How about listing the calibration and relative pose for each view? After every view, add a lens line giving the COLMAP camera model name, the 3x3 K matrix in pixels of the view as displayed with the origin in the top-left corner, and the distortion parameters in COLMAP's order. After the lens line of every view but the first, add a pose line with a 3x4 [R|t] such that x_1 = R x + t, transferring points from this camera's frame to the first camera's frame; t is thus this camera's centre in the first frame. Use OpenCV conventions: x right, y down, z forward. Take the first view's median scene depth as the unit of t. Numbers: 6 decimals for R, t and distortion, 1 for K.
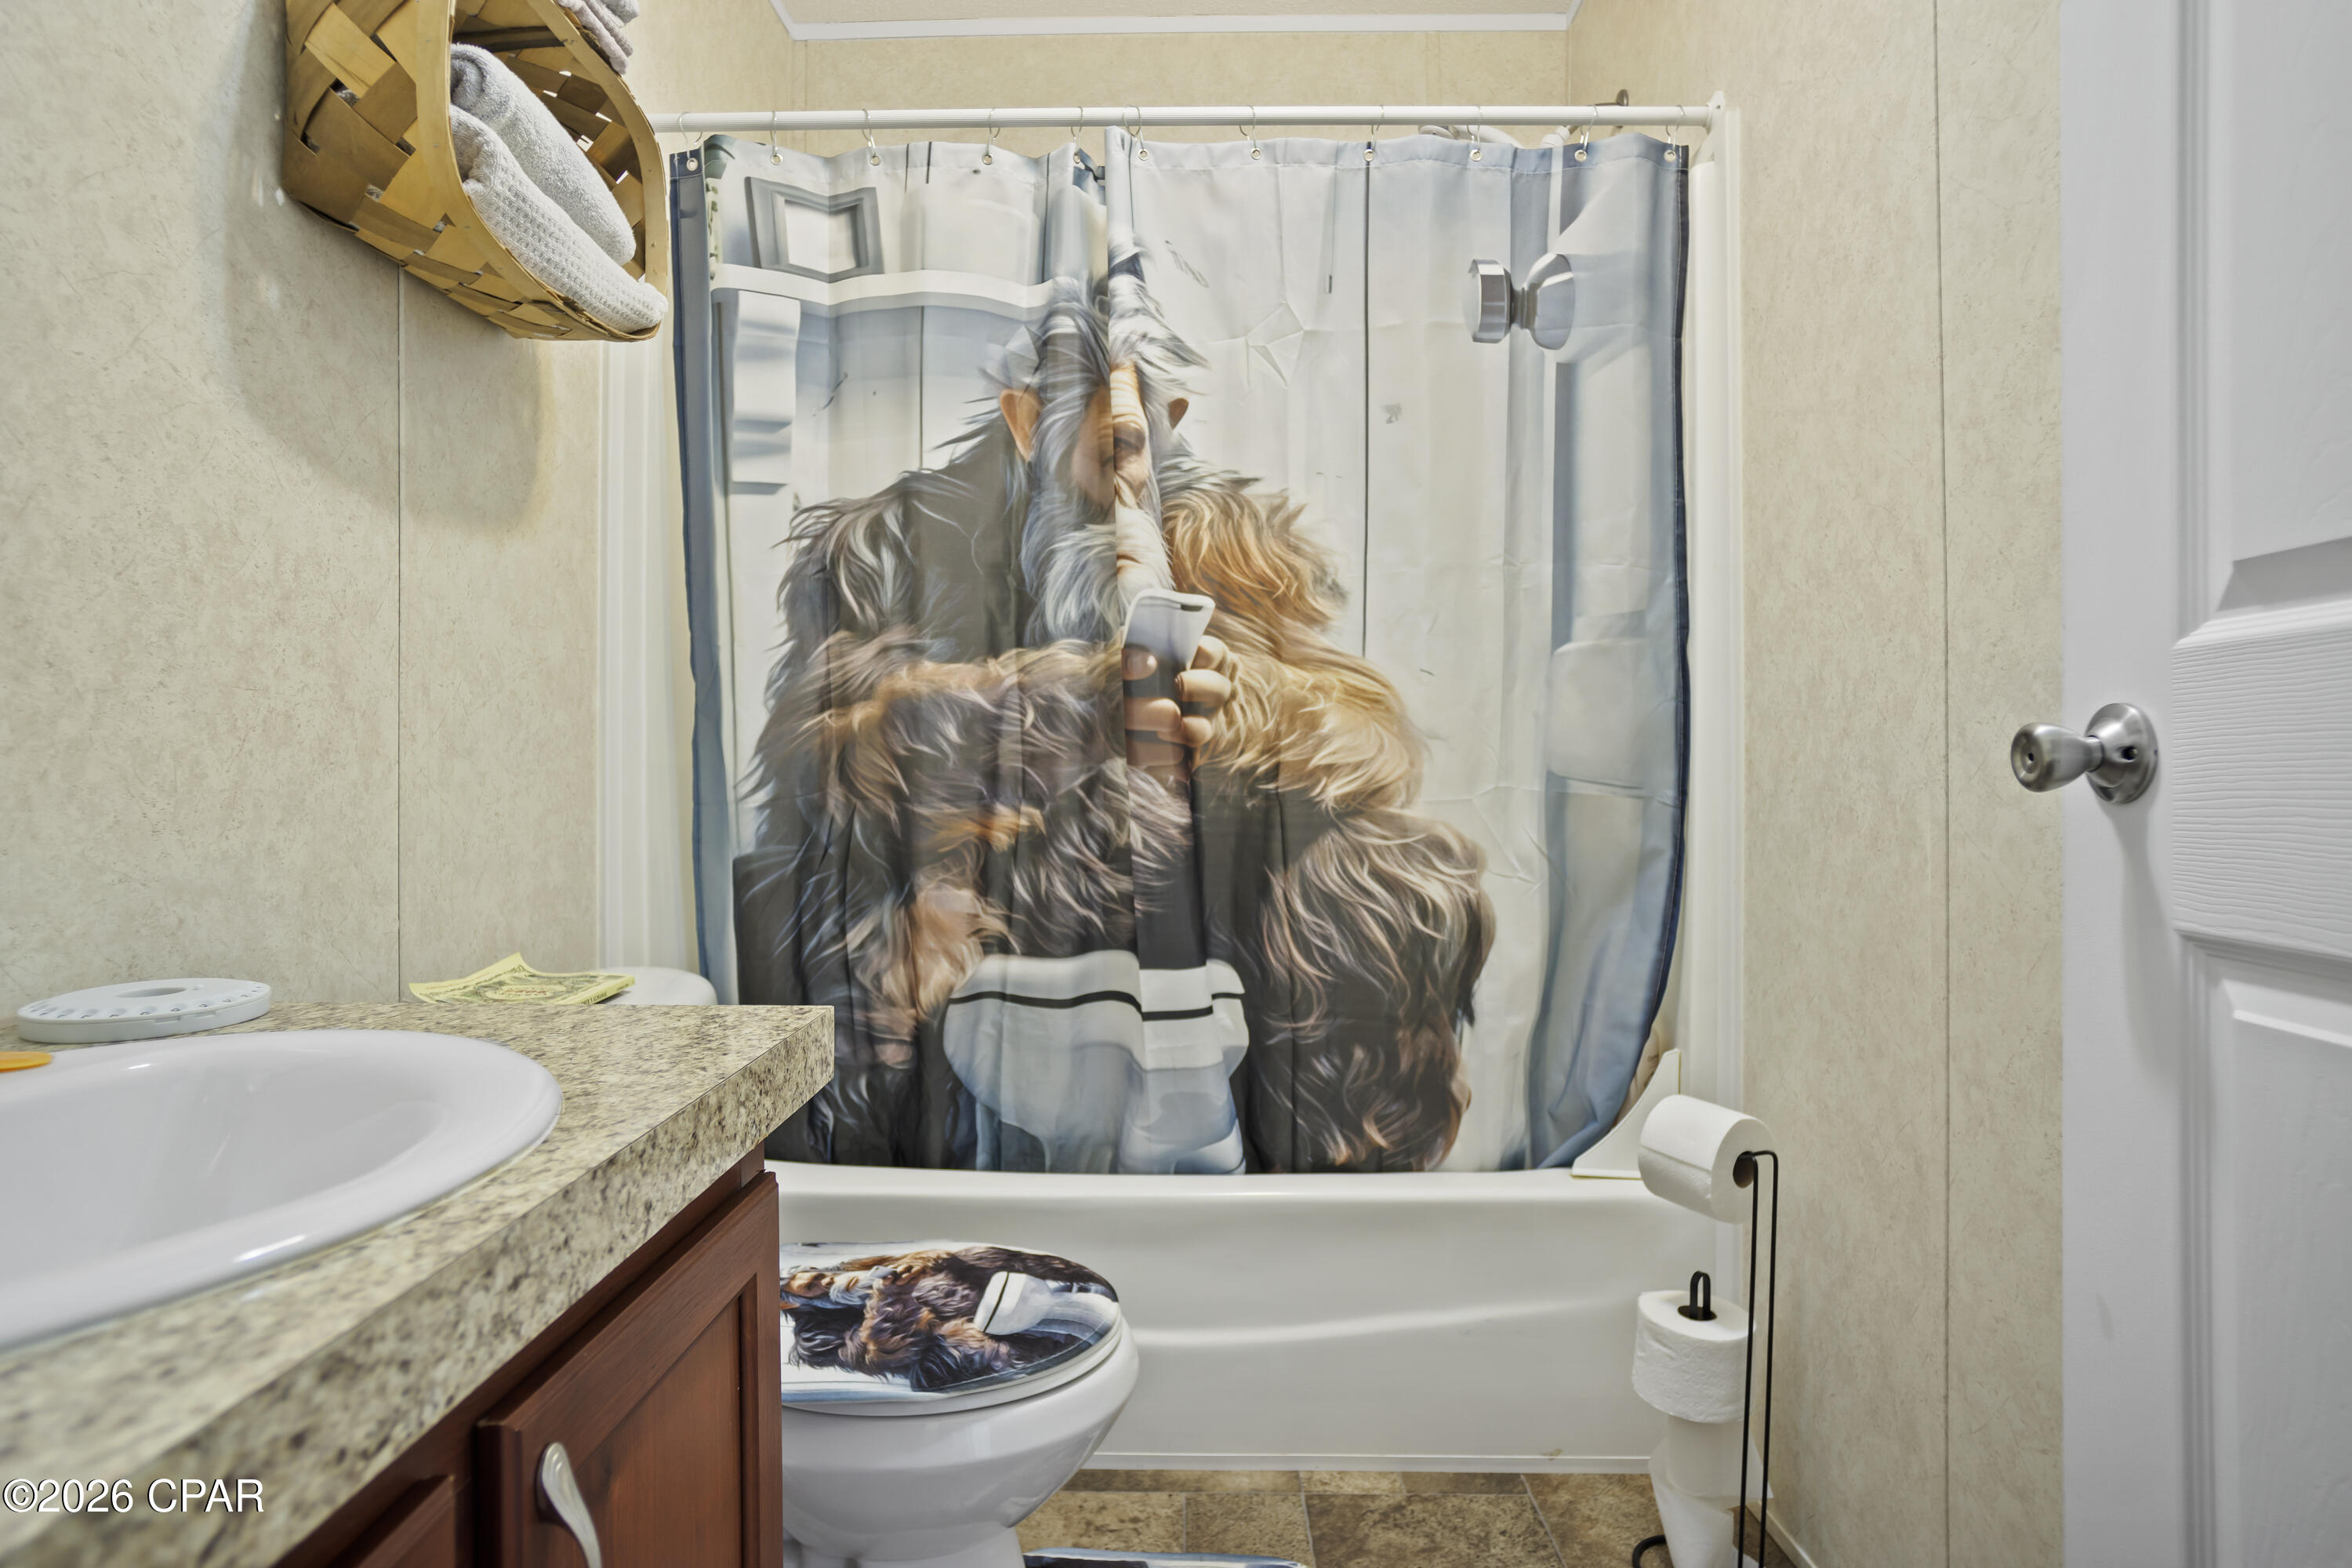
lens RADIAL K [[1272.0, 0, 1142.9], [0, 1272.0, 797.6], [0, 0, 1]] dist [-0.060440, 0.040457]
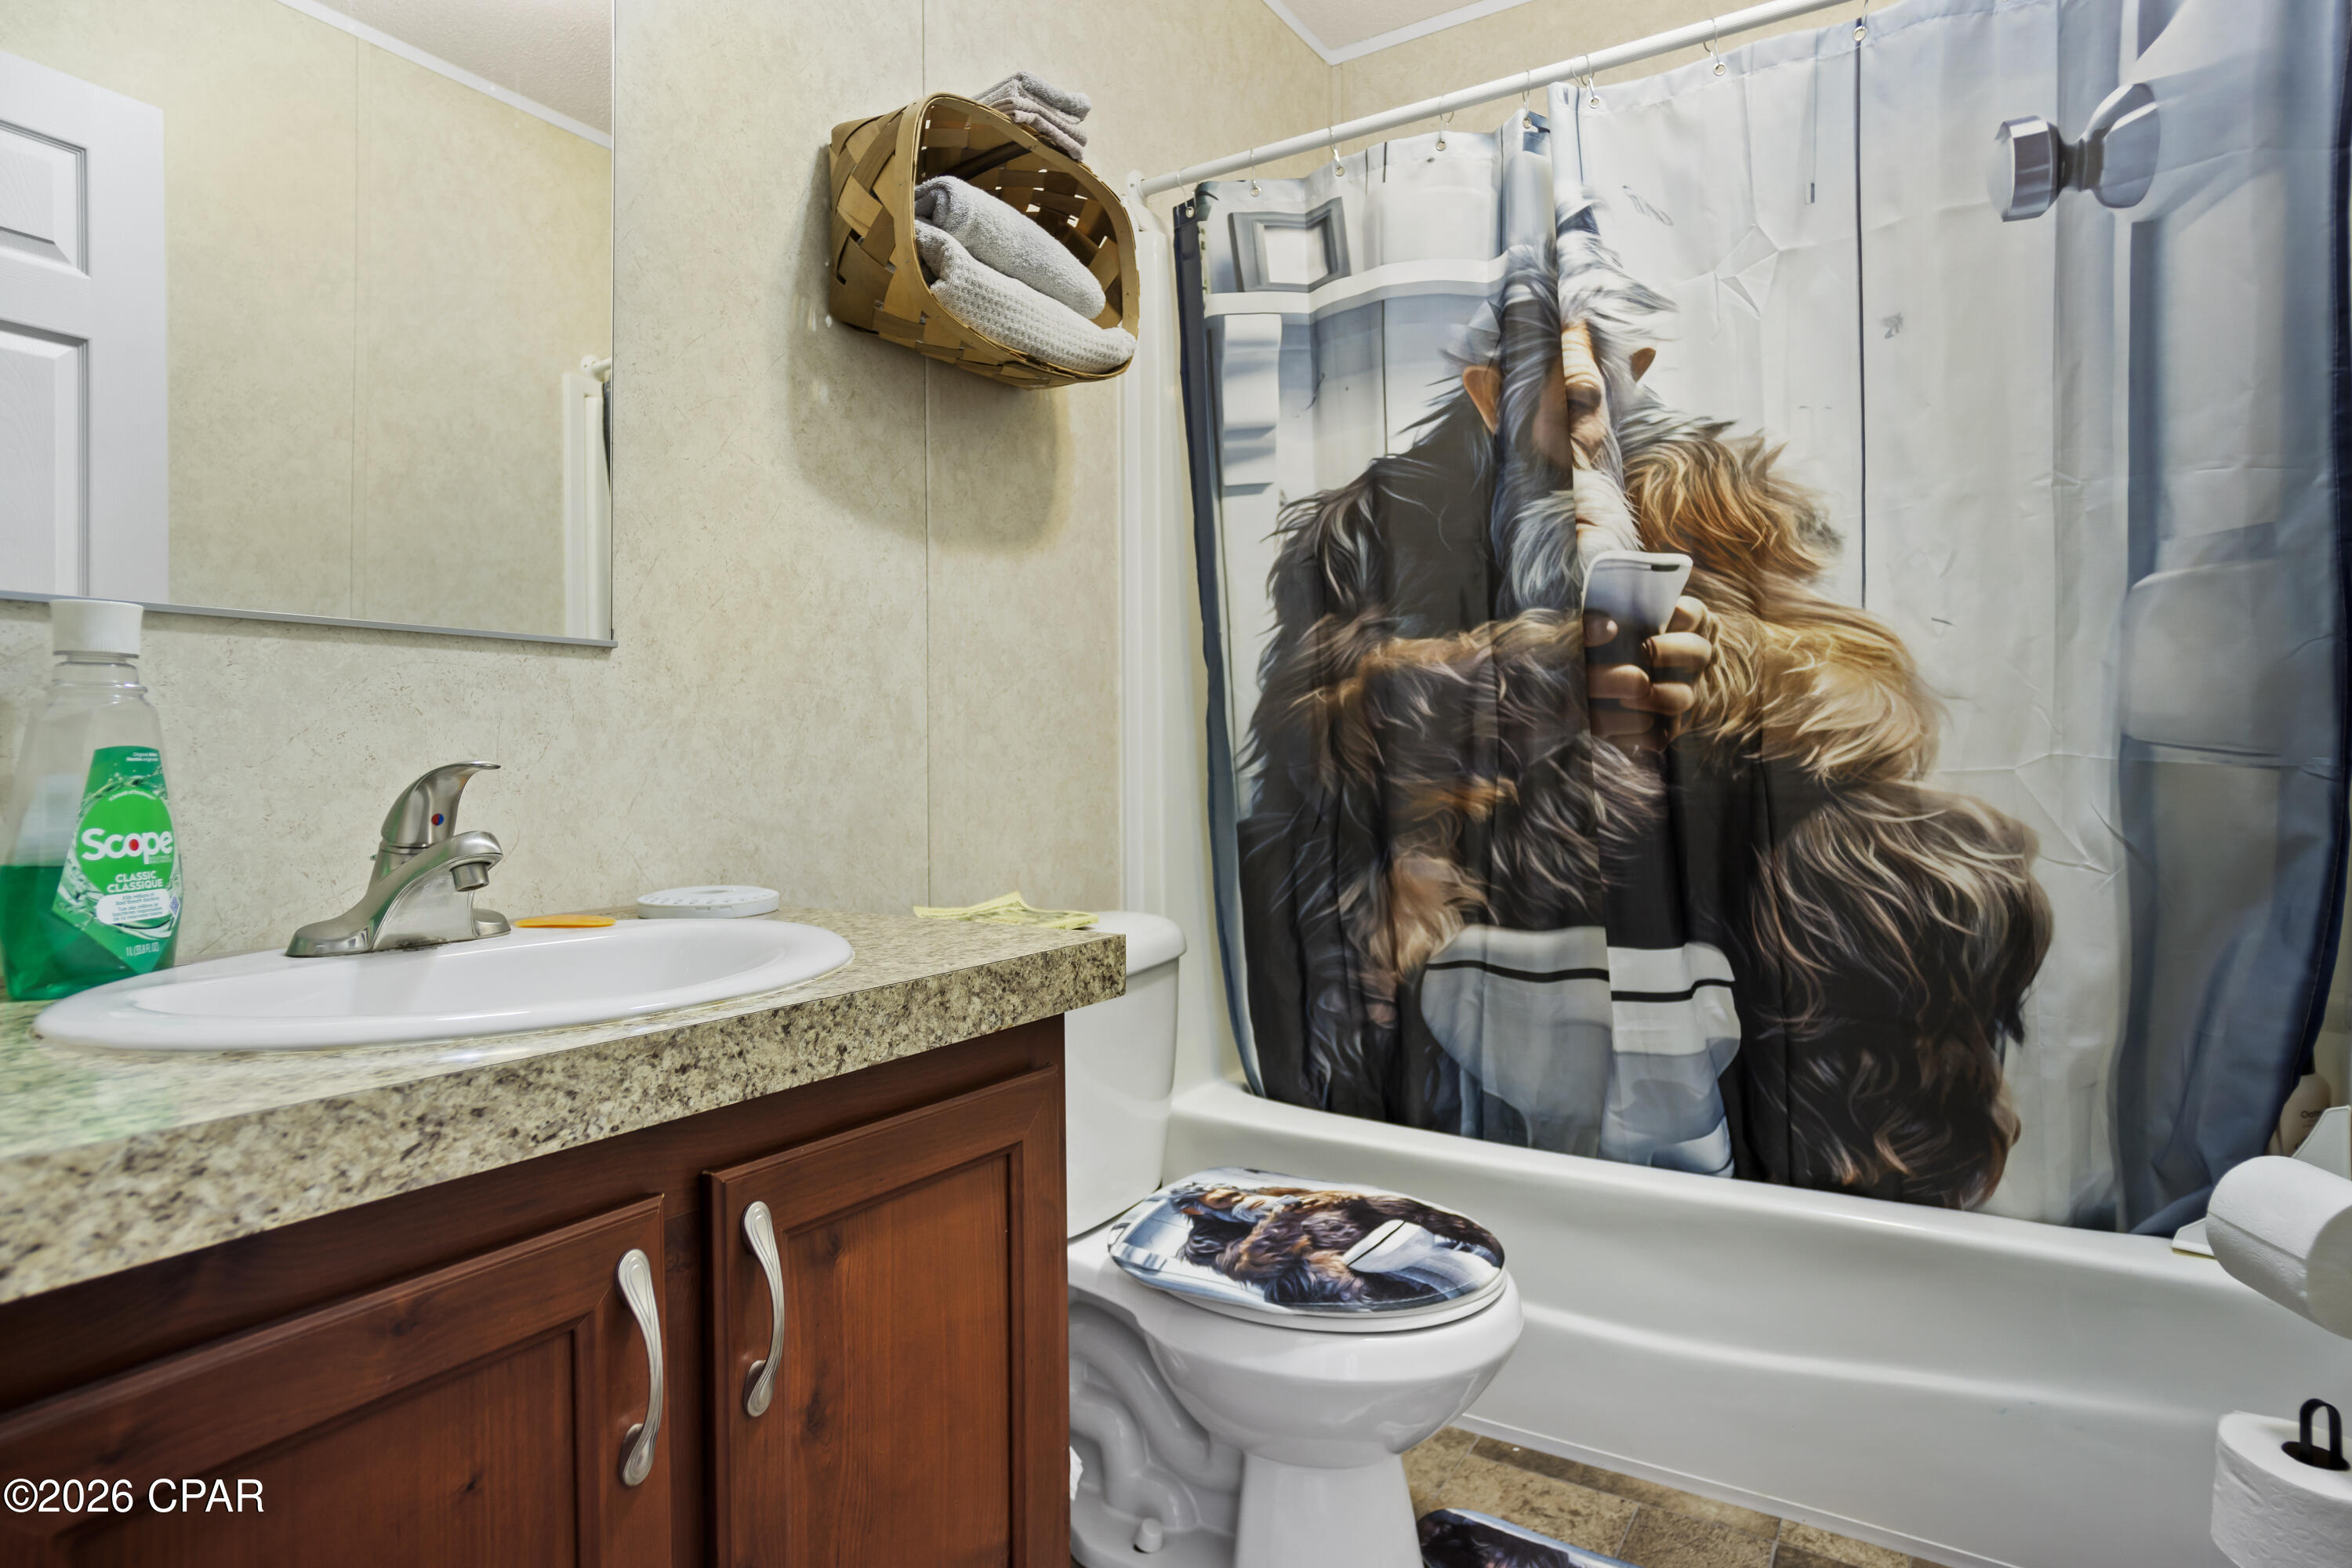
lens RADIAL K [[1272.0, 0, 1152.1], [0, 1272.0, 780.4], [0, 0, 1]] dist [-0.060440, 0.040457]
pose [[0.856377, 0.004495, -0.516331, 0.204318], [-0.005603, 0.999984, -0.000588, 0.012203], [0.516320, 0.003396, 0.856389, 0.002041]]
